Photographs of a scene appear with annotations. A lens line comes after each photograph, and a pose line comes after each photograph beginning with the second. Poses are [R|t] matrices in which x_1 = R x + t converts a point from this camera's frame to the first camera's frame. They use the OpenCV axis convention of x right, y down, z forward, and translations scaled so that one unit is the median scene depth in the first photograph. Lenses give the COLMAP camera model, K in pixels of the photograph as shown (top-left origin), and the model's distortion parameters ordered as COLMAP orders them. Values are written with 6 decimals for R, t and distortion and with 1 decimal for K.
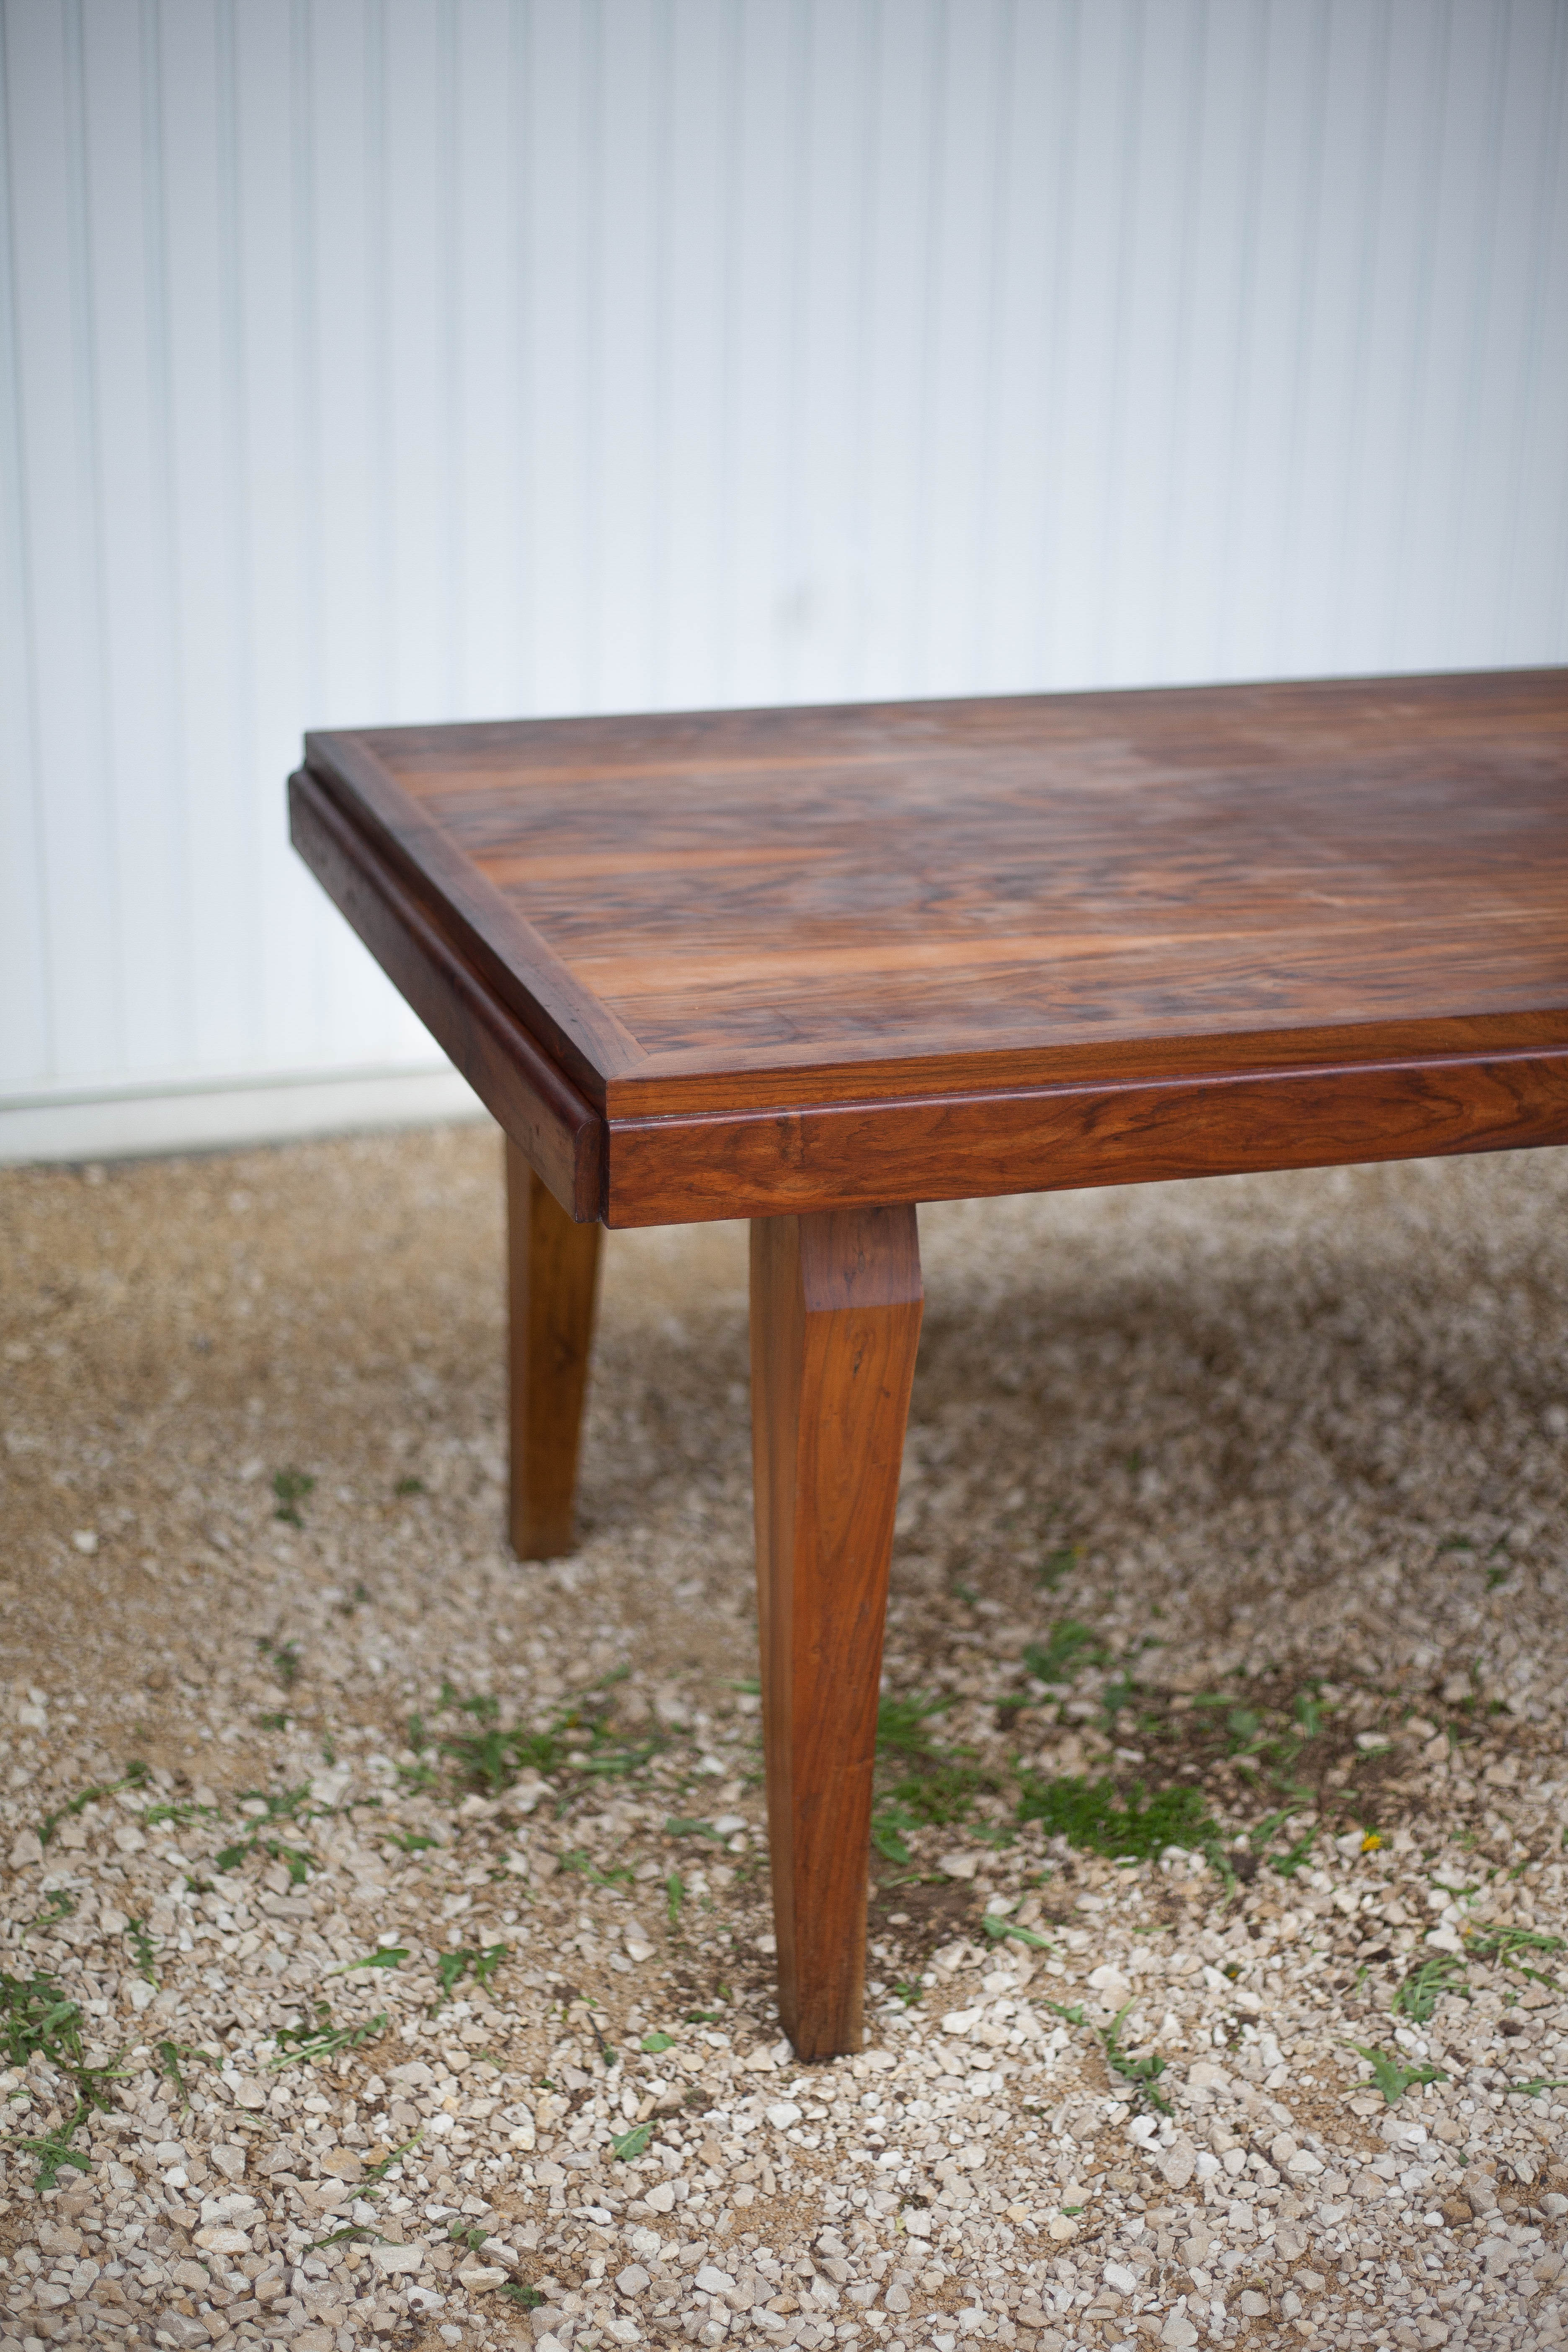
lens RADIAL K [[3543.0, 0, 802.1], [0, 3543.0, 1139.5], [0, 0, 1]] dist [-0.112501, 0.000000]
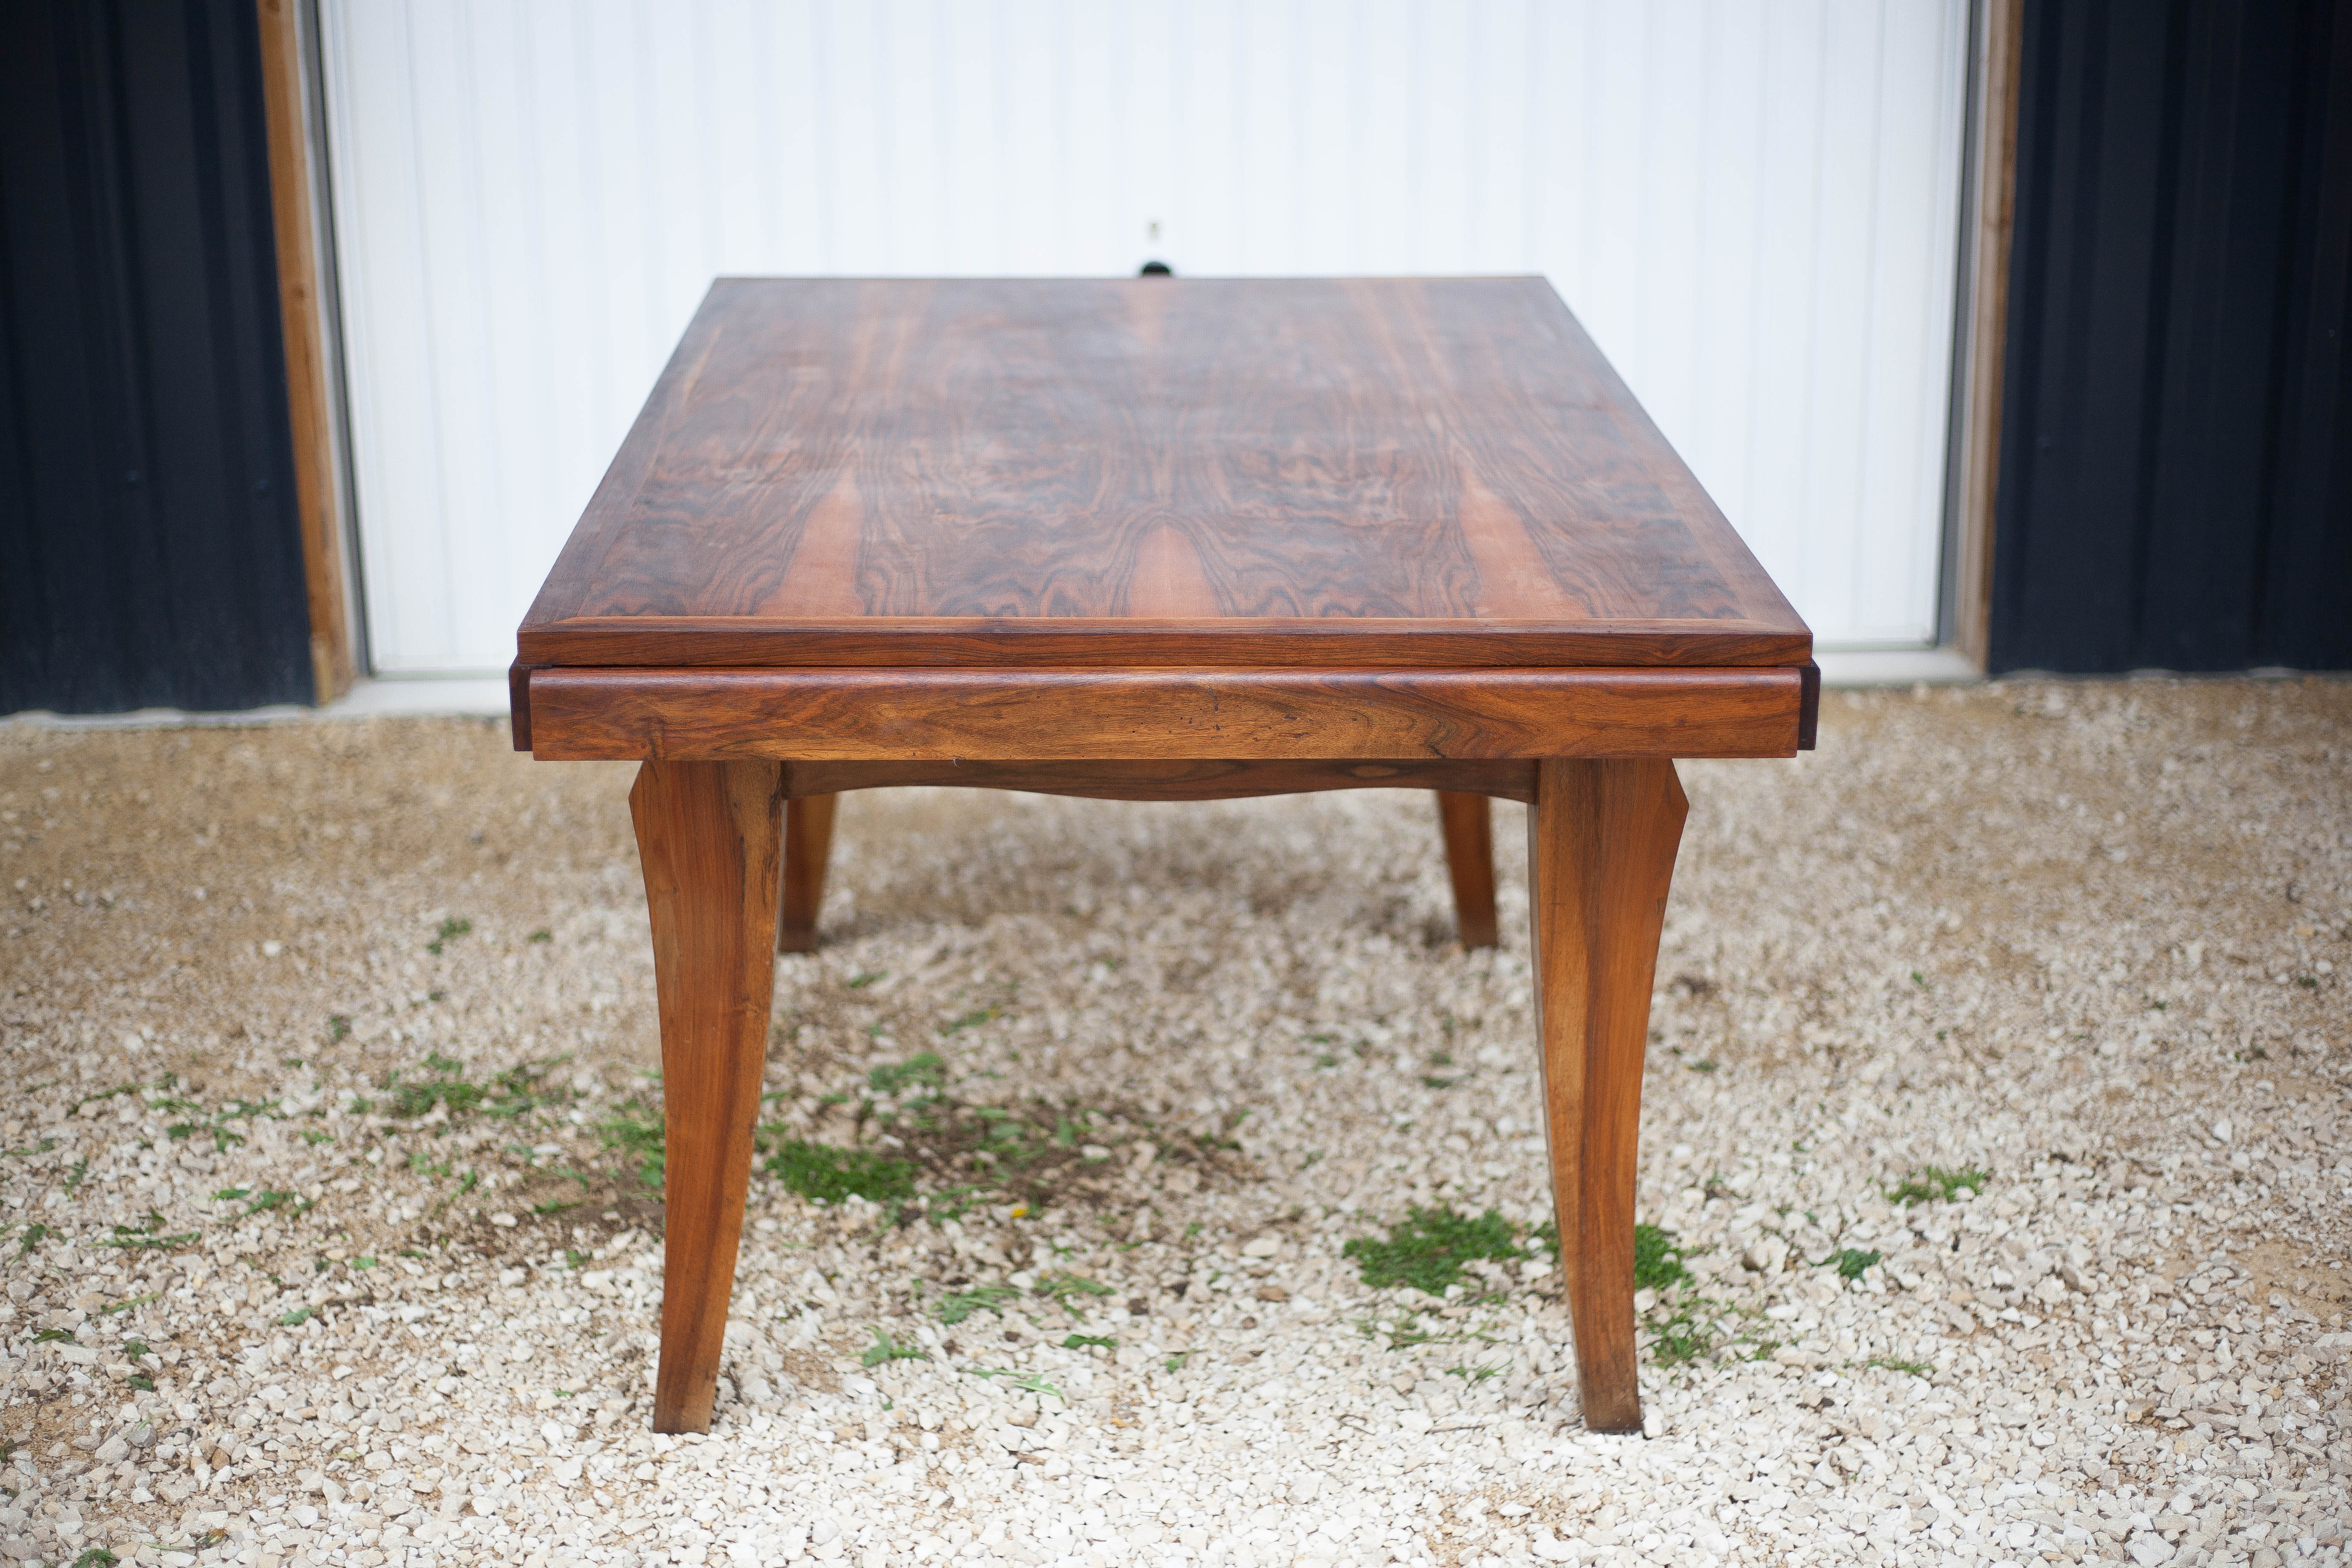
lens RADIAL K [[3543.0, 0, 1140.1], [0, 3543.0, 837.9], [0, 0, 1]] dist [-0.112501, 0.000000]
pose [[0.951727, 0.056198, -0.301756, 0.573949], [-0.069419, 0.997033, -0.033259, 0.109244], [0.298992, 0.052601, 0.952805, -0.173457]]
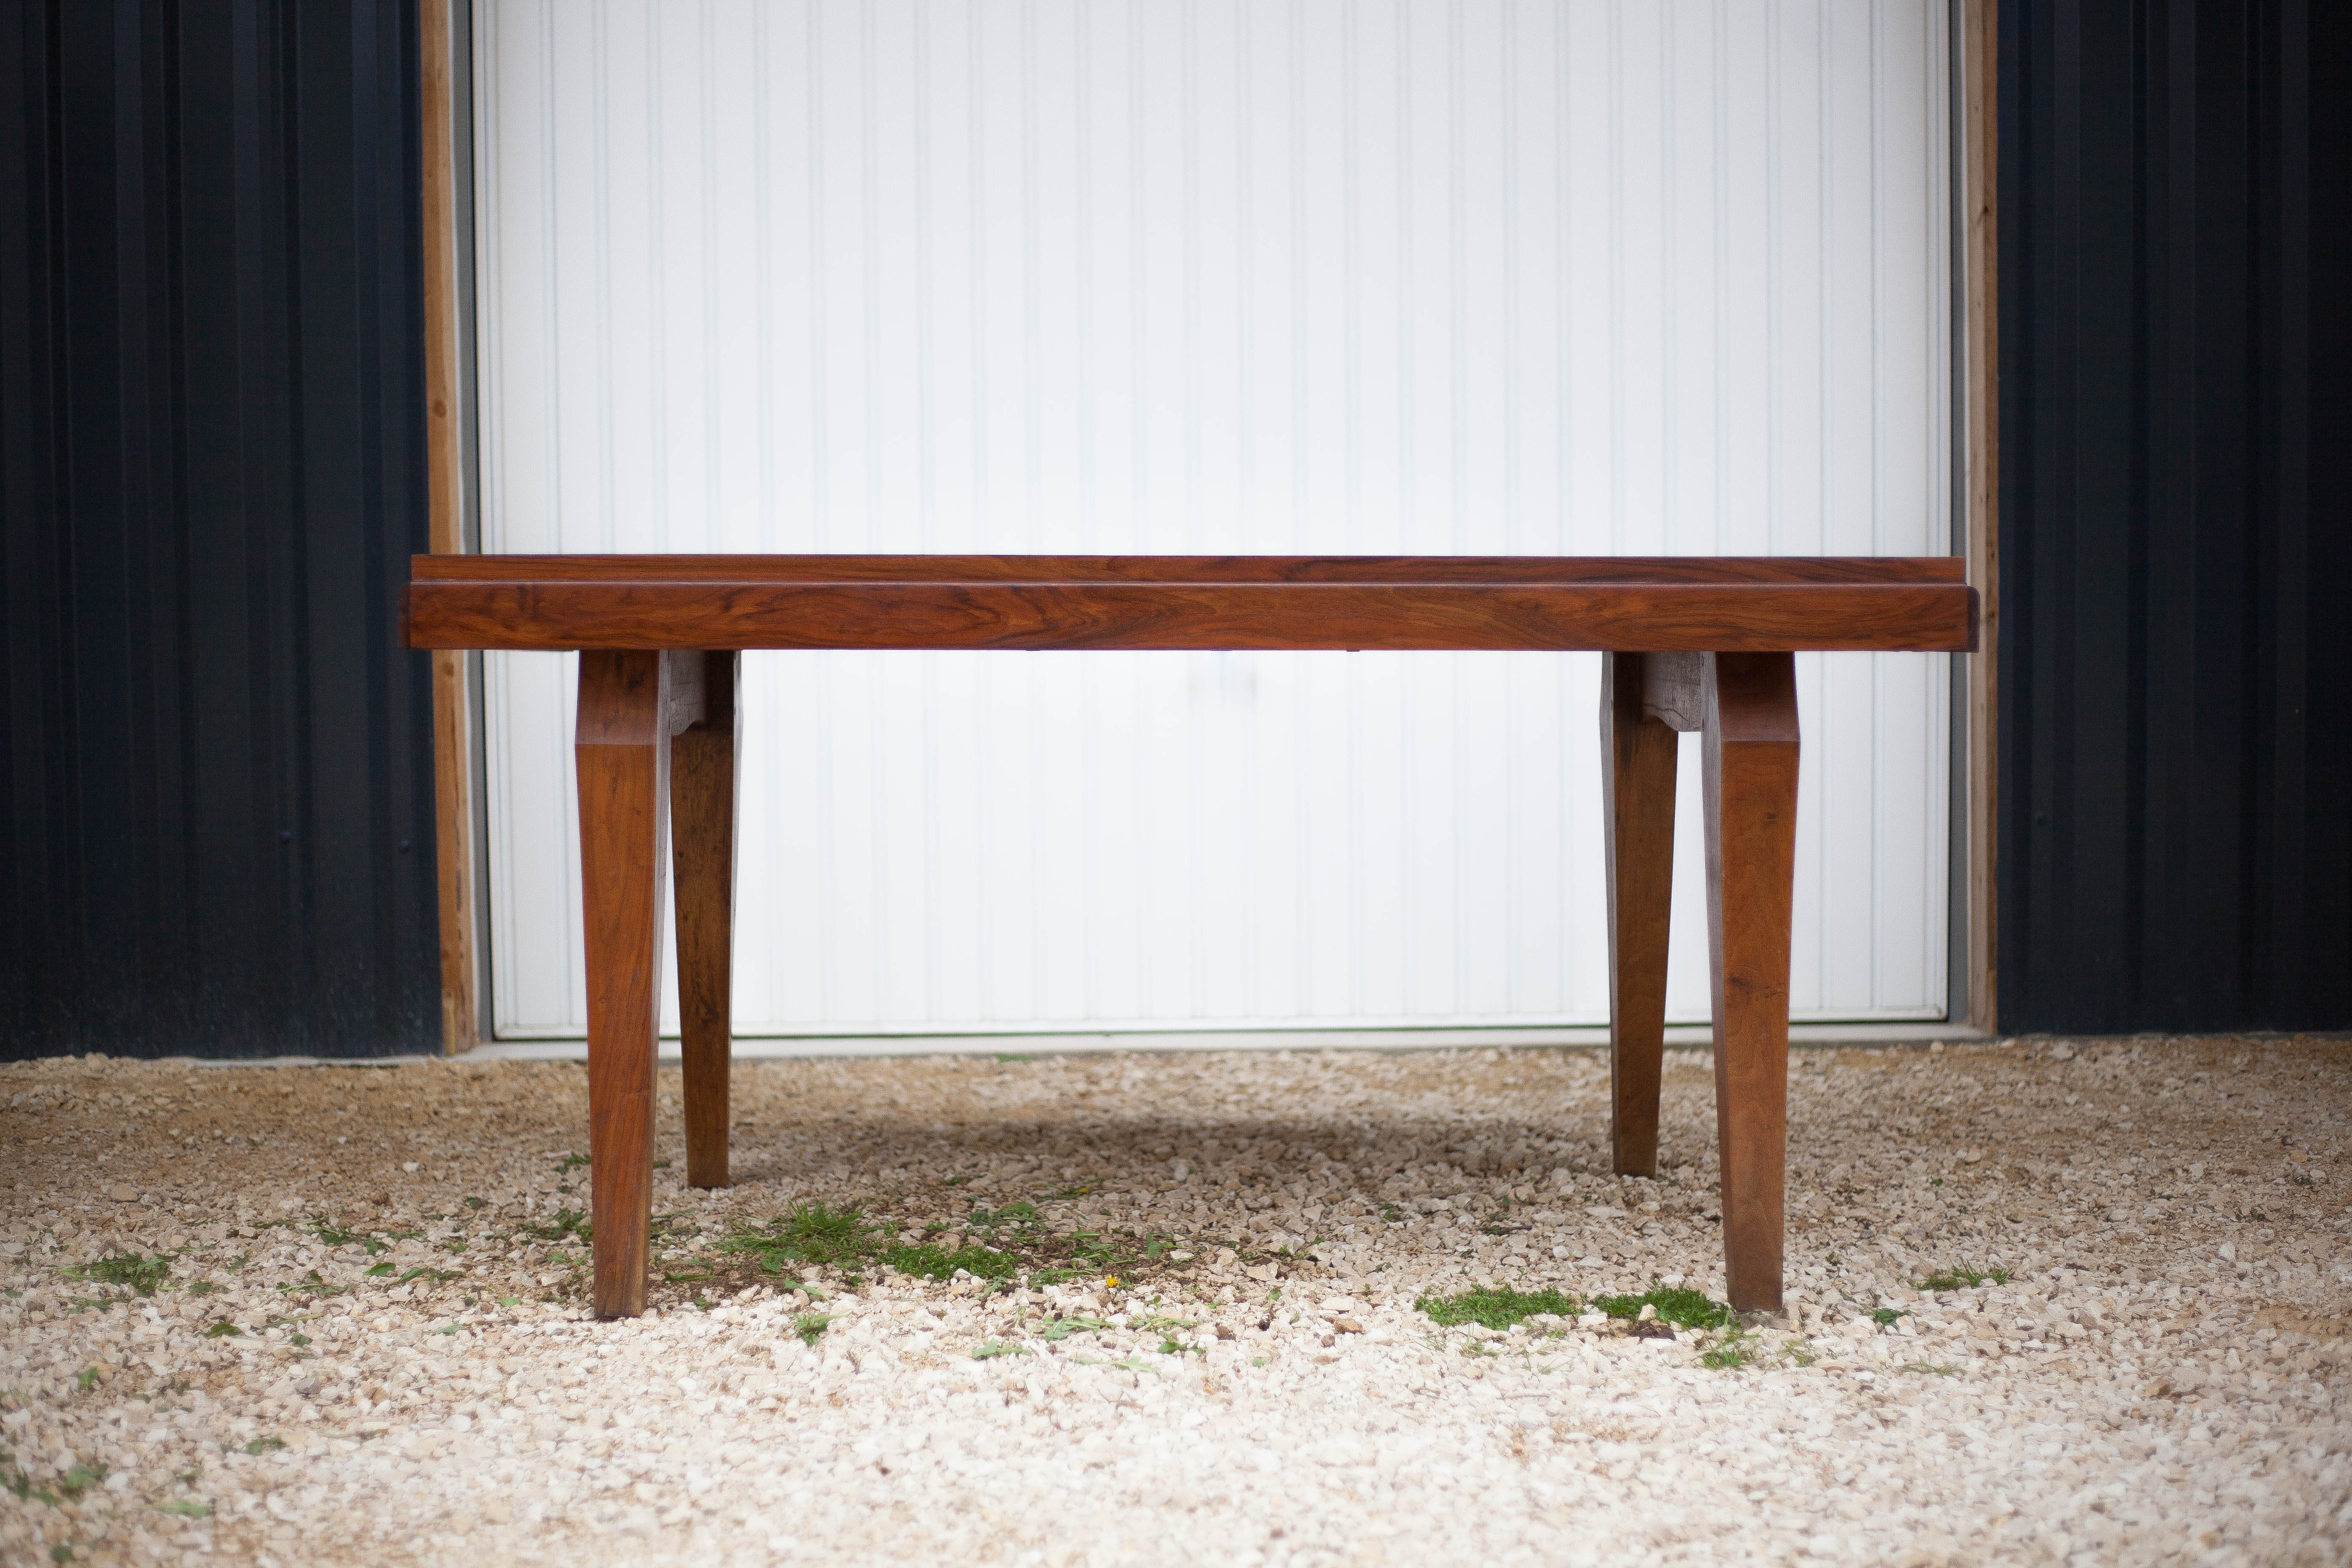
lens RADIAL K [[3542.8, 0, 1136.8], [0, 3542.8, 712.1], [0, 0, 1]] dist [-0.112501, 0.000000]
pose [[0.948740, -0.026552, -0.314941, 0.603319], [-0.076957, 0.947068, -0.311673, 0.416451], [0.306546, 0.319933, 0.896478, -0.265724]]
